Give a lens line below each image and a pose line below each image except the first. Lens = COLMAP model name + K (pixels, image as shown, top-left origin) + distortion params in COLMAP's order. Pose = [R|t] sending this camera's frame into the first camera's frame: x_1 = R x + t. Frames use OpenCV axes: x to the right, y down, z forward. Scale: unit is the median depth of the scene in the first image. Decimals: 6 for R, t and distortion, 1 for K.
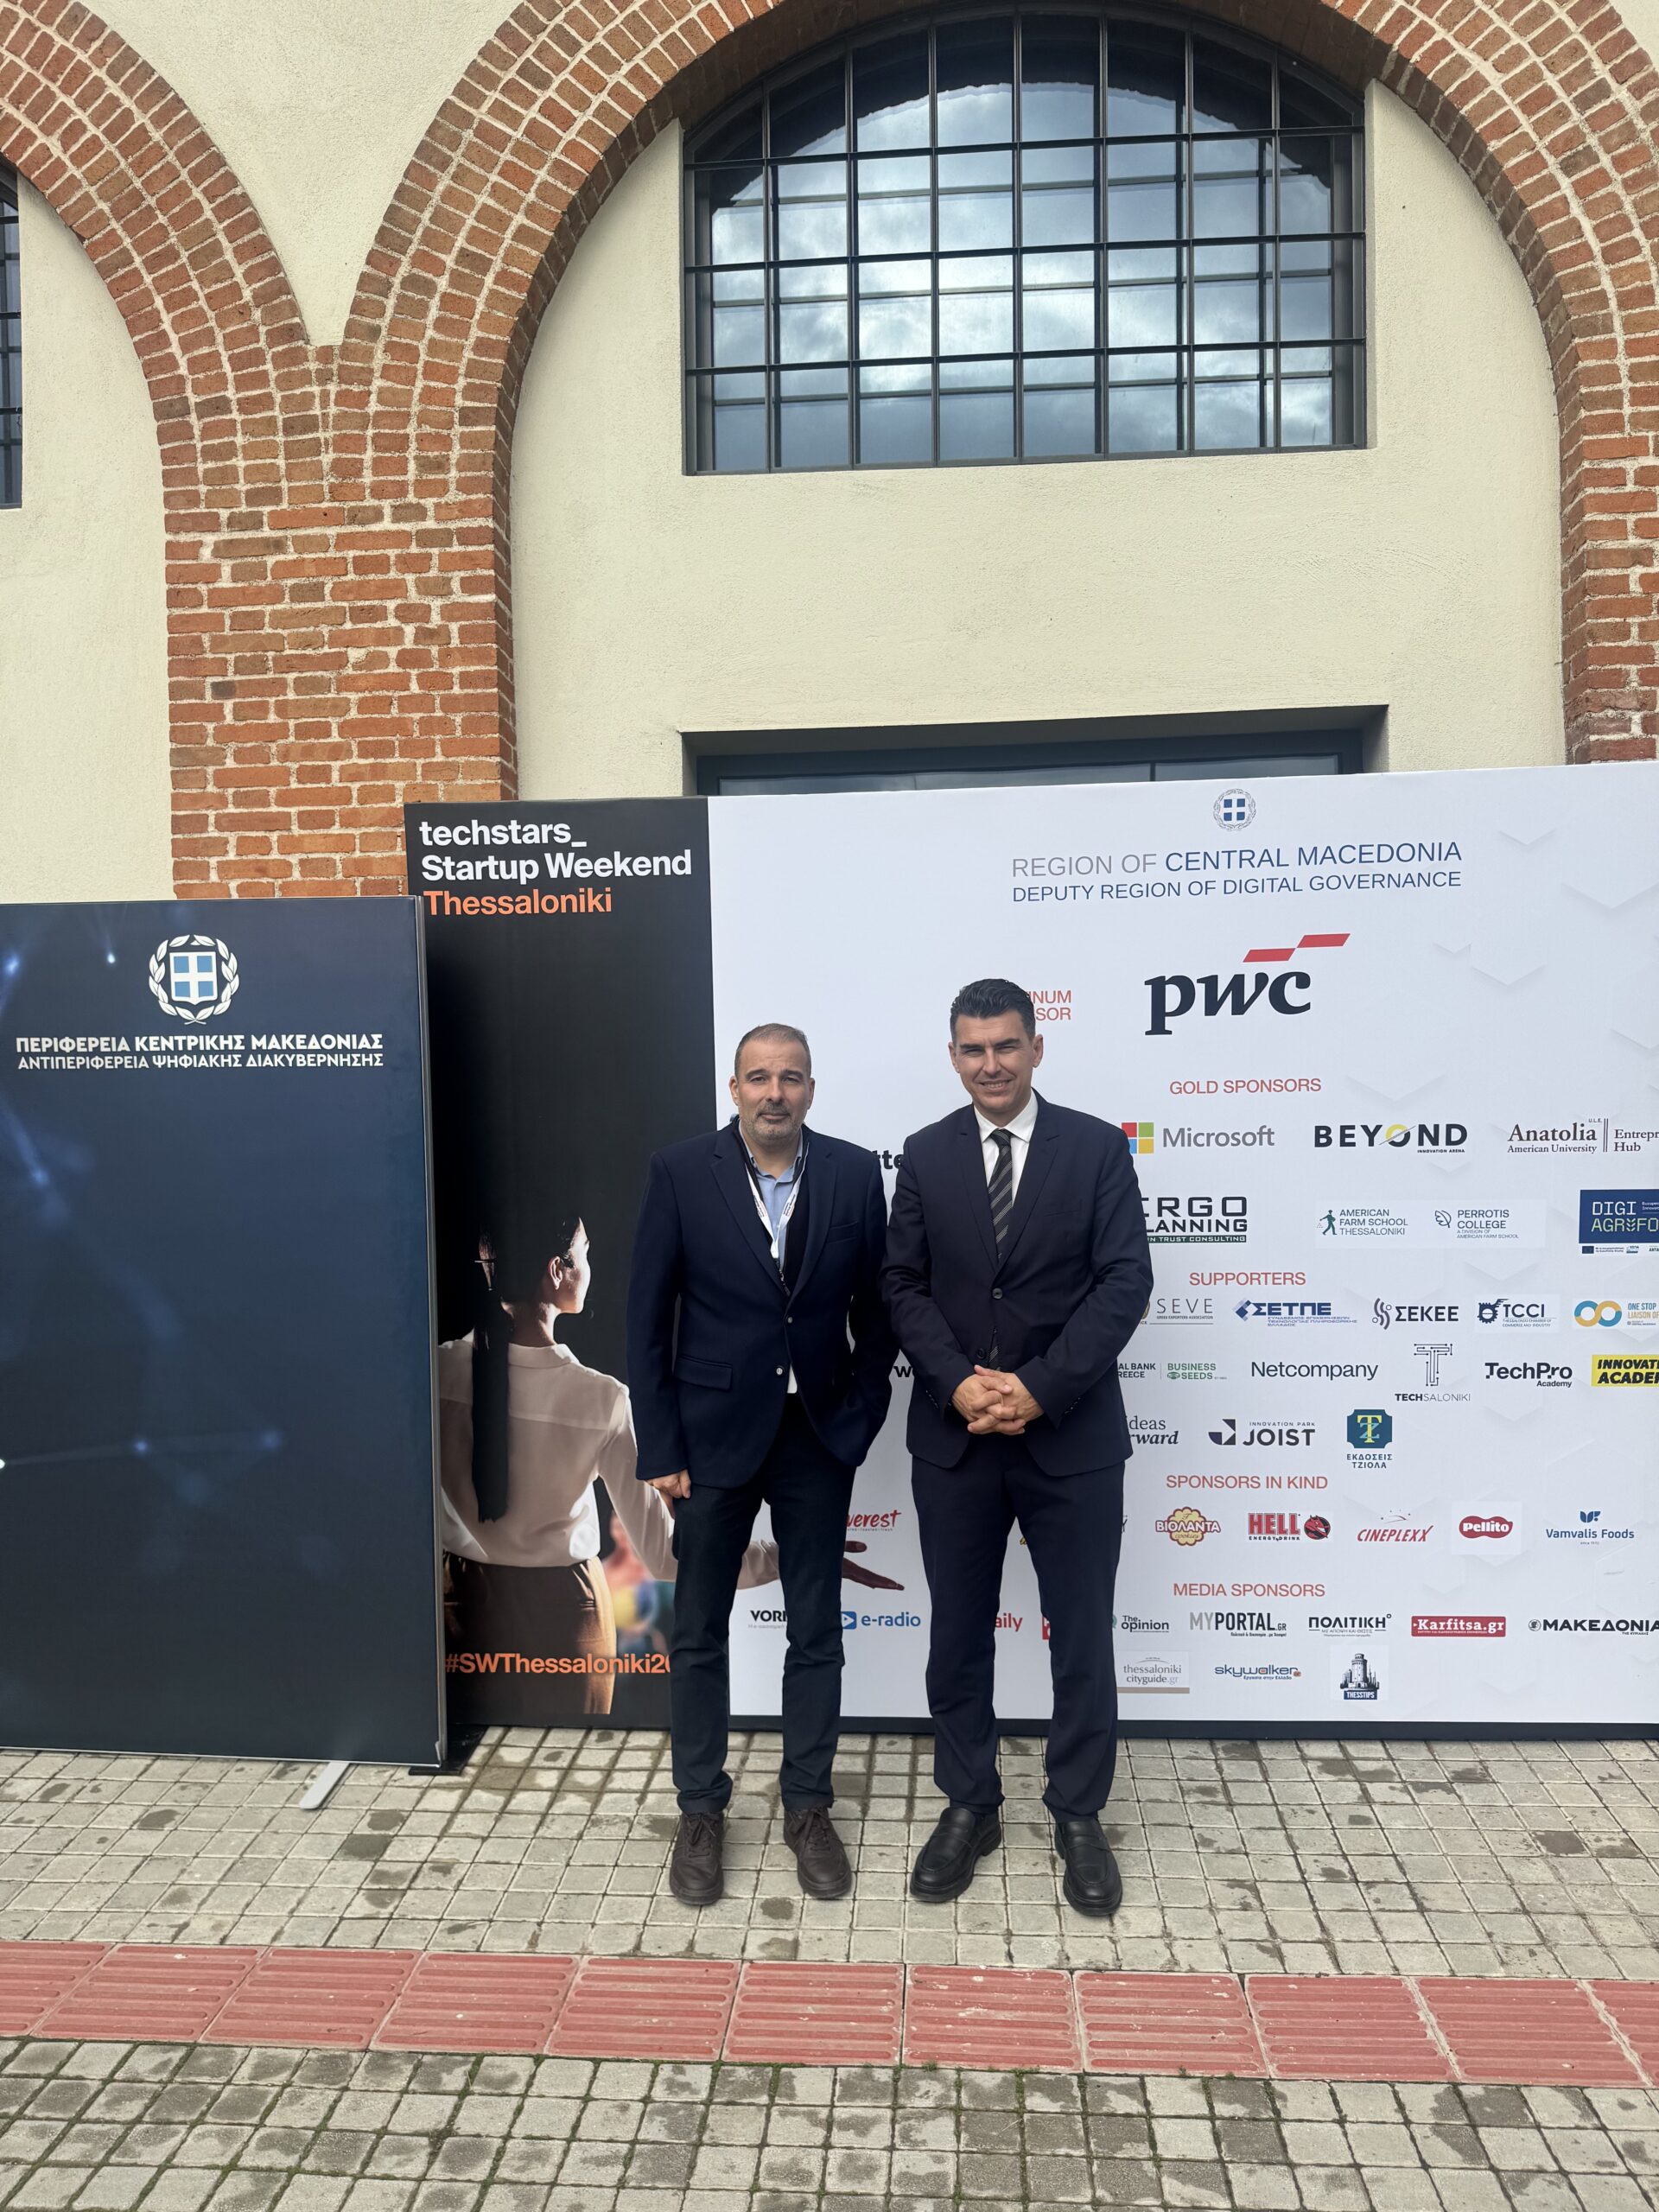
lens RADIAL K [[1567.1, 0, 812.5], [0, 1567.1, 1092.9], [0, 0, 1]] dist [-0.003200, -0.032702]
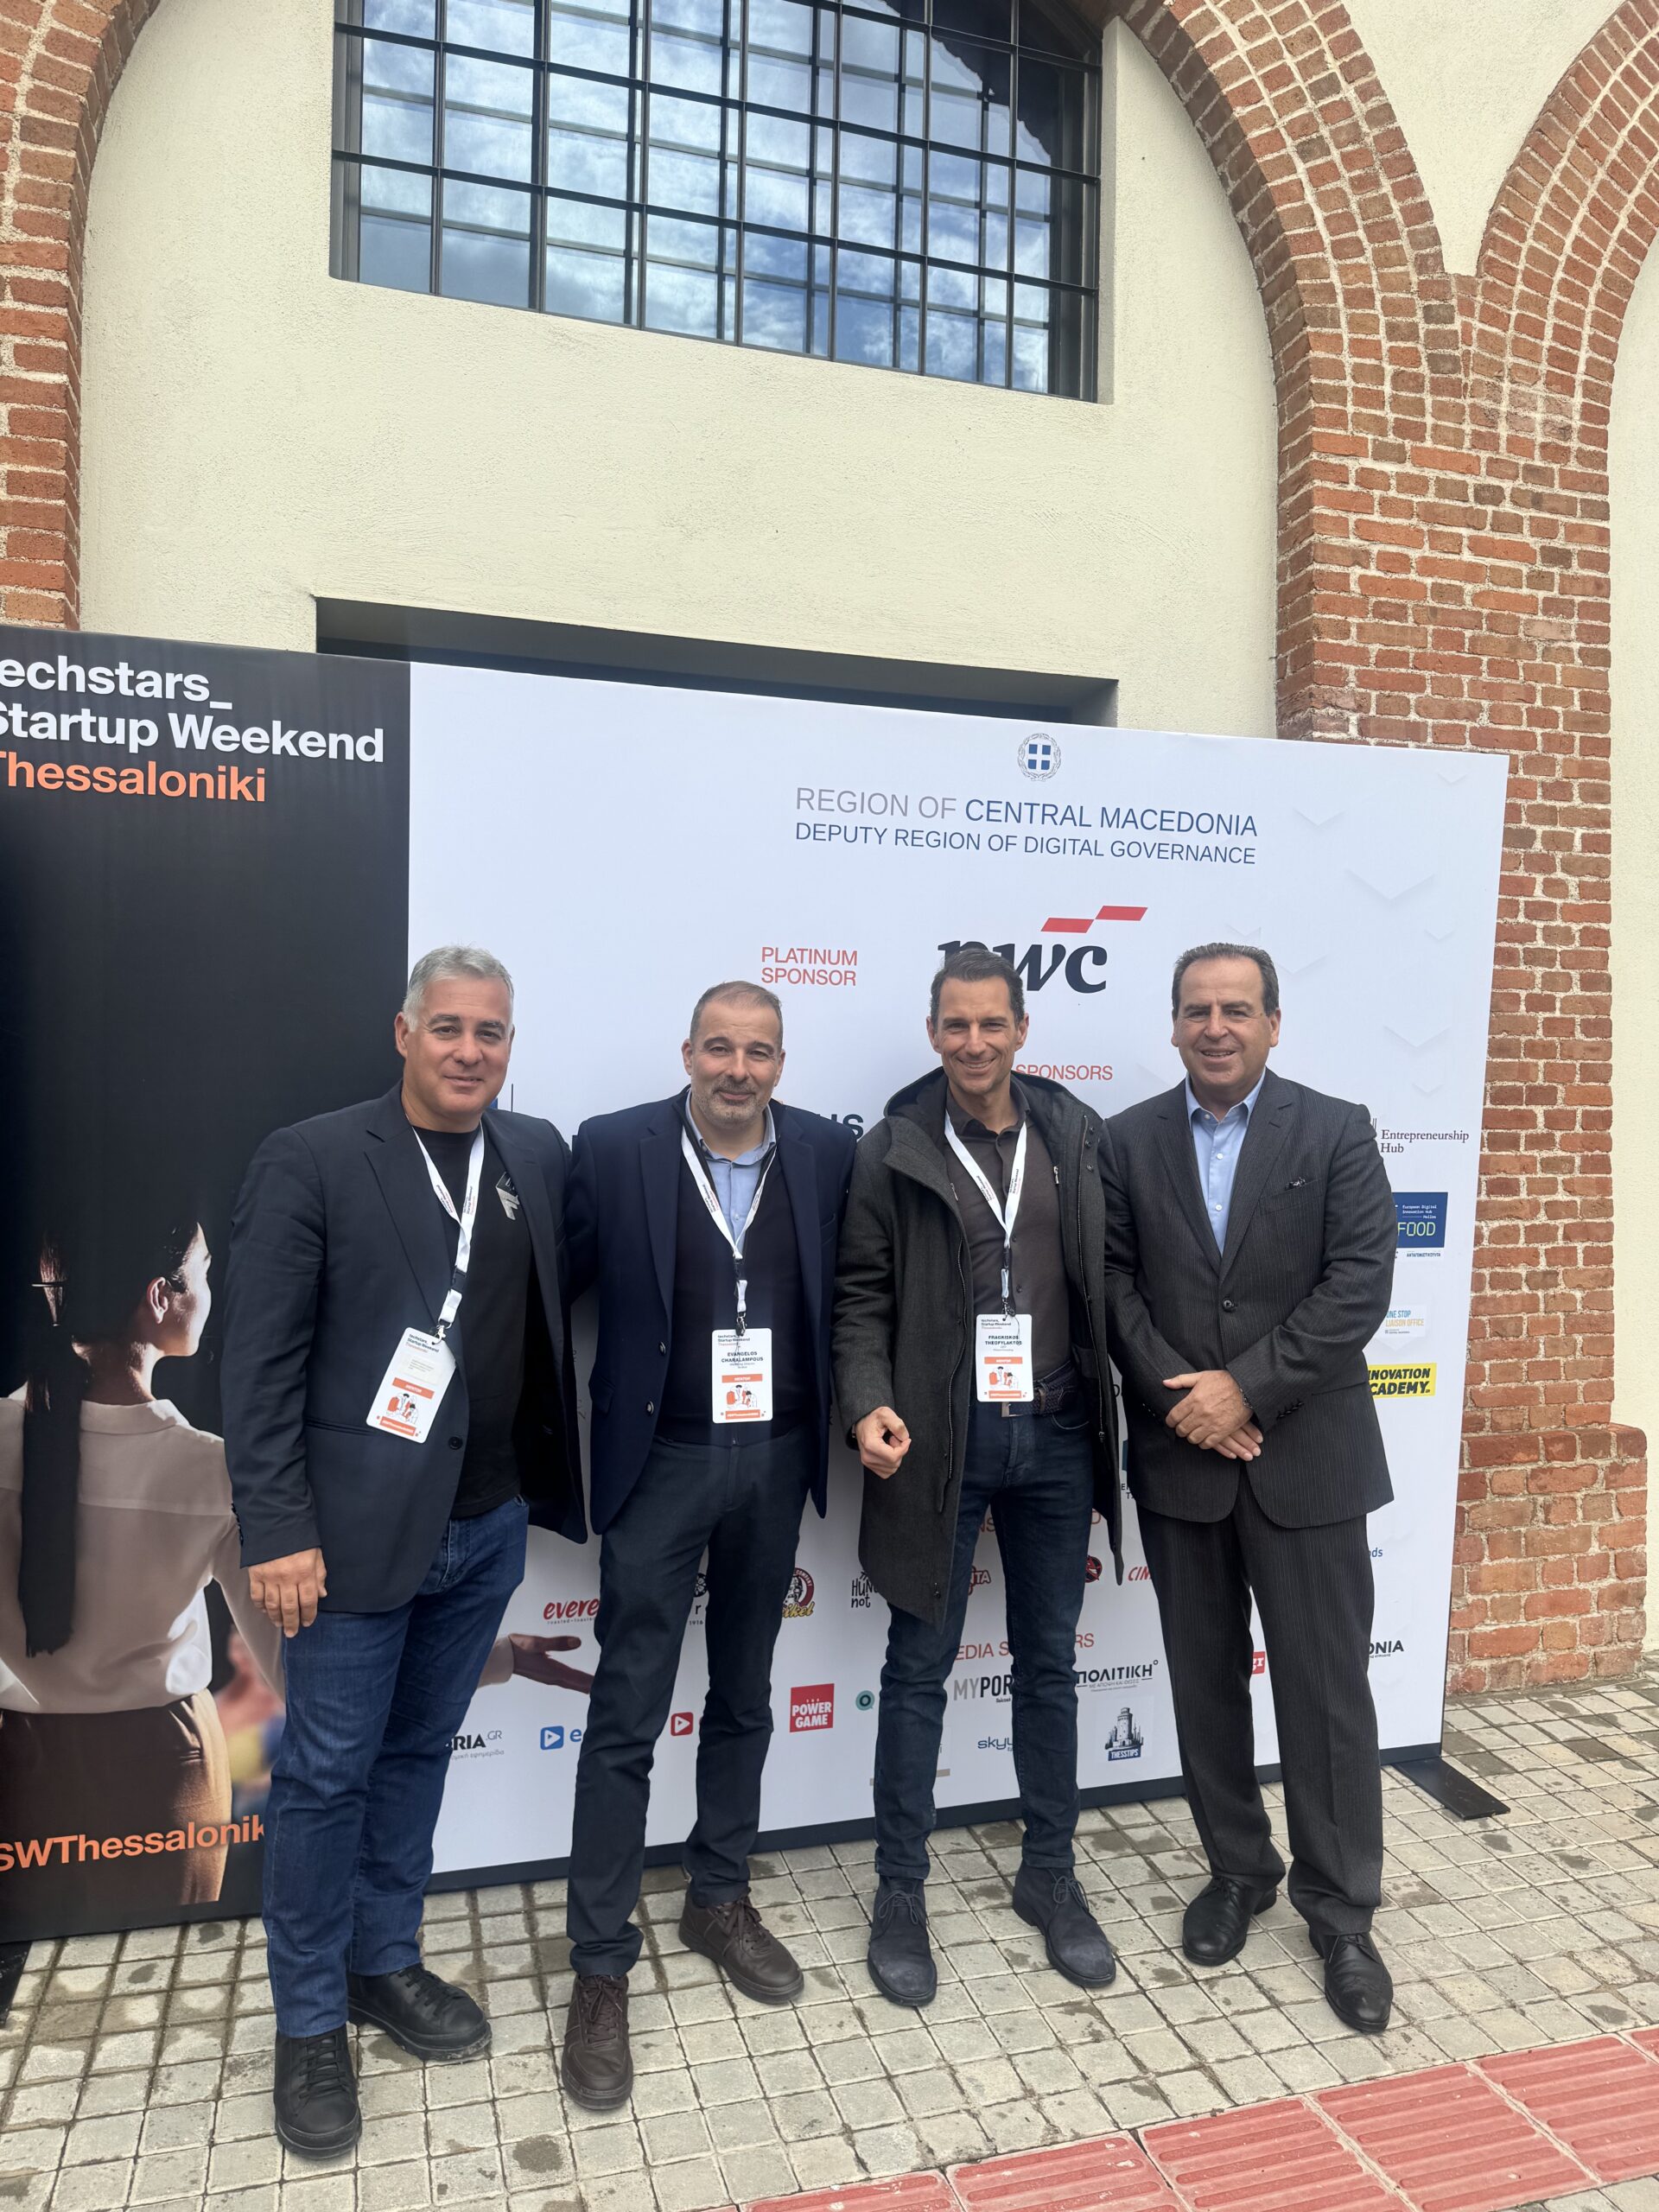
lens RADIAL K [[1567.1, 0, 835.4], [0, 1567.1, 1102.6], [0, 0, 1]] dist [-0.003200, -0.032702]
pose [[0.925999, 0.029981, 0.376335, -0.151341], [-0.026845, 0.999547, -0.013575, 0.026170], [-0.376571, 0.002468, 0.926384, 0.221552]]
